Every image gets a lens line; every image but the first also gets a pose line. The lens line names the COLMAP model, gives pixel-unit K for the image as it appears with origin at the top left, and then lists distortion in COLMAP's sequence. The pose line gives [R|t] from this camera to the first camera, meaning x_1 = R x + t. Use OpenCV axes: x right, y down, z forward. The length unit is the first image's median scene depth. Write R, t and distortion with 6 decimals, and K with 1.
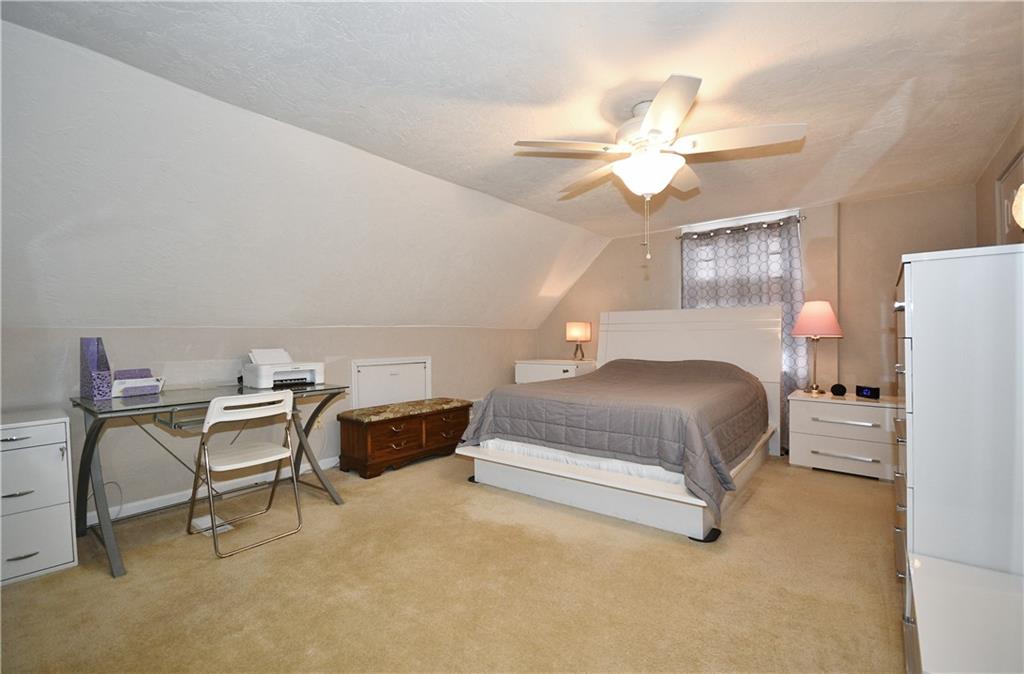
lens RADIAL K [[453.2, 0, 511.9], [0, 453.2, 341.3], [0, 0, 1]] dist [-0.004577, -0.000377]
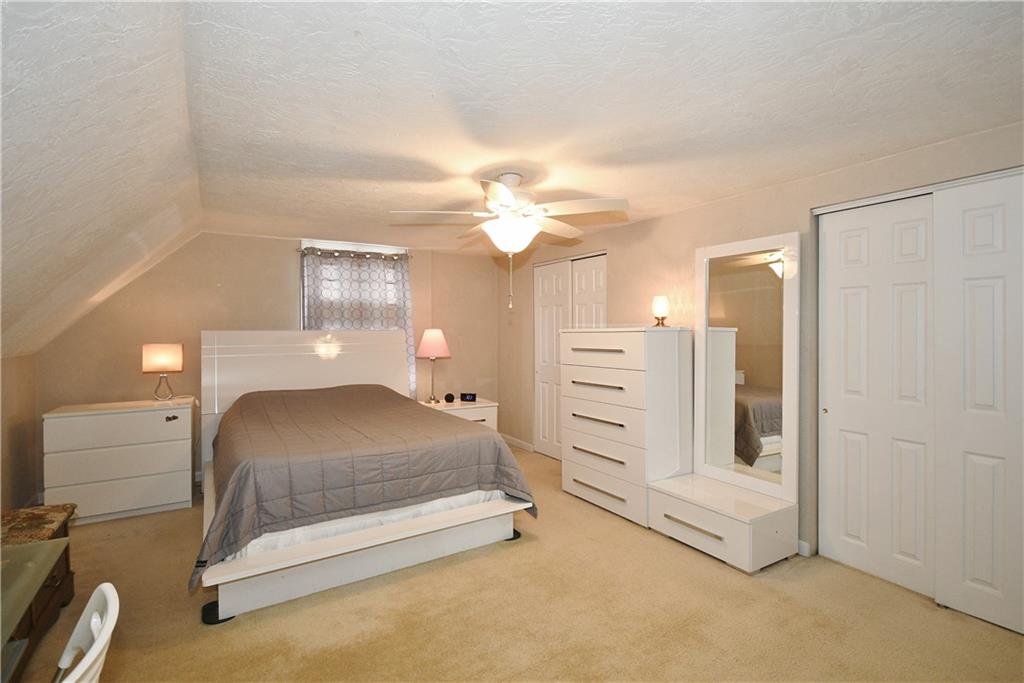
lens RADIAL K [[486.2, 0, 511.6], [0, 486.2, 331.8], [0, 0, 1]] dist [0.000755, -0.000120]
pose [[0.329004, 0.002683, 0.944325, -0.474857], [0.012181, 0.999901, -0.007084, -0.062227], [-0.944250, 0.013834, 0.328939, 0.325644]]
